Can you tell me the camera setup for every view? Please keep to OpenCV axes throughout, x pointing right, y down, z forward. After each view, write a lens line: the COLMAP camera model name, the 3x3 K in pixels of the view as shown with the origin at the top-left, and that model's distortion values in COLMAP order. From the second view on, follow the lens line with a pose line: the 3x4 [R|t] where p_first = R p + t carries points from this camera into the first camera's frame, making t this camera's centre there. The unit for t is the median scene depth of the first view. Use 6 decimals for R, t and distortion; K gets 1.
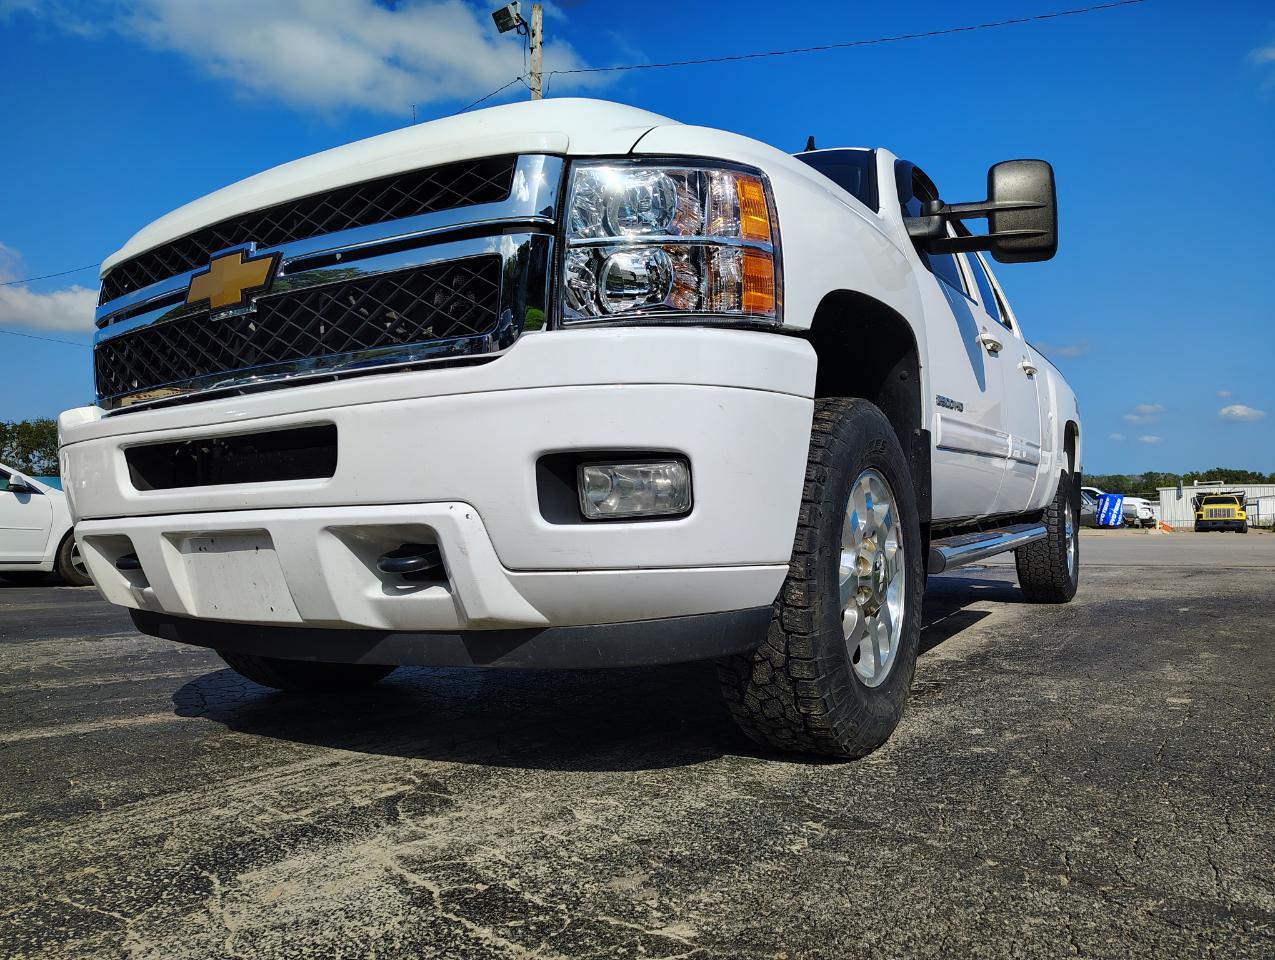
lens RADIAL K [[895.2, 0, 642.4], [0, 895.2, 477.7], [0, 0, 1]] dist [-0.001980, -0.002136]
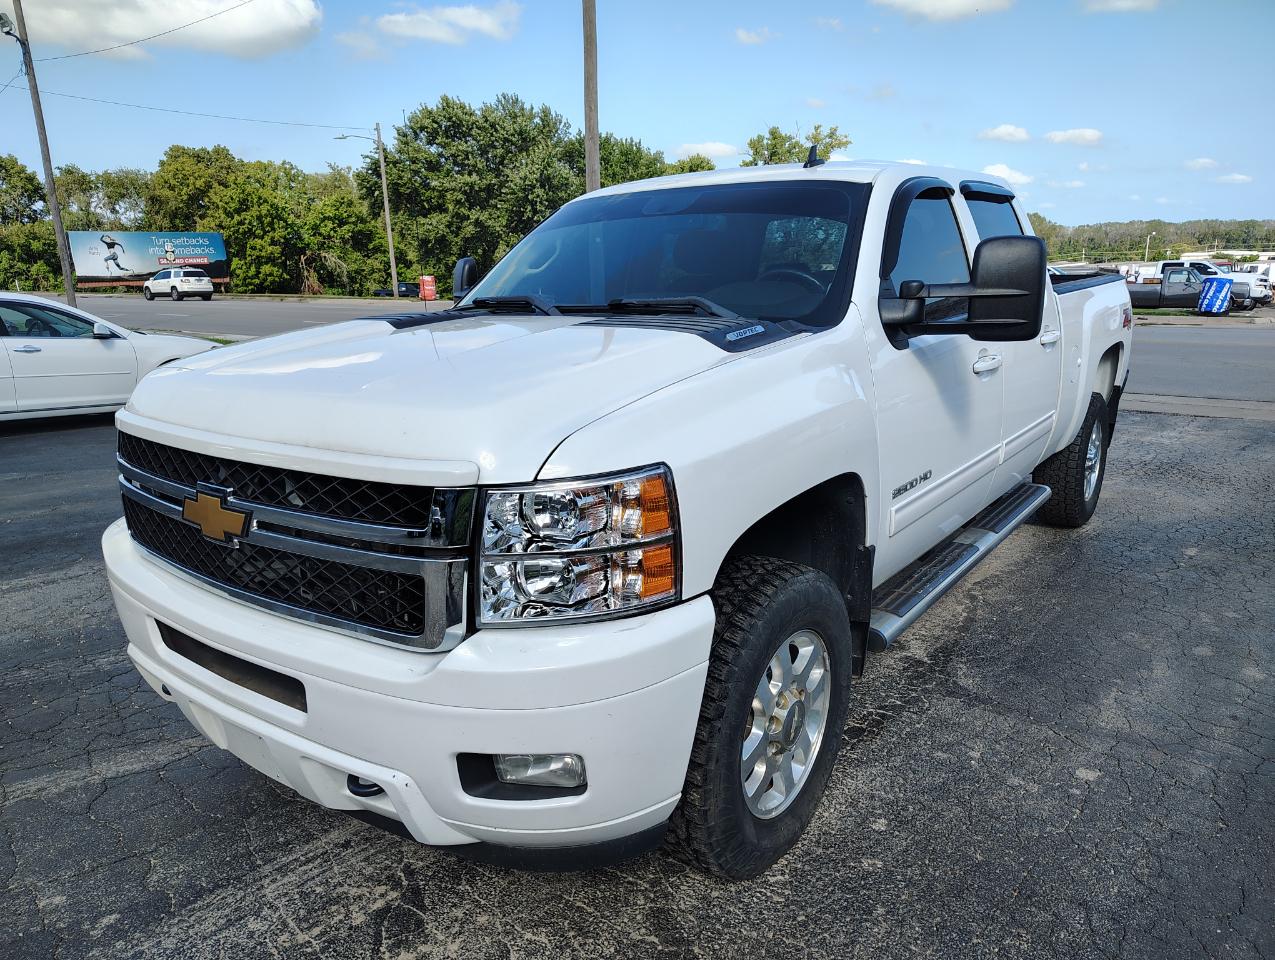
lens RADIAL K [[887.7, 0, 634.0], [0, 887.7, 494.2], [0, 0, 1]] dist [0.004362, 0.000454]
pose [[0.995884, 0.026308, -0.086731, 0.181349], [-0.001925, 0.962871, 0.269955, -0.572801], [0.090613, -0.268677, 0.958959, -0.040122]]
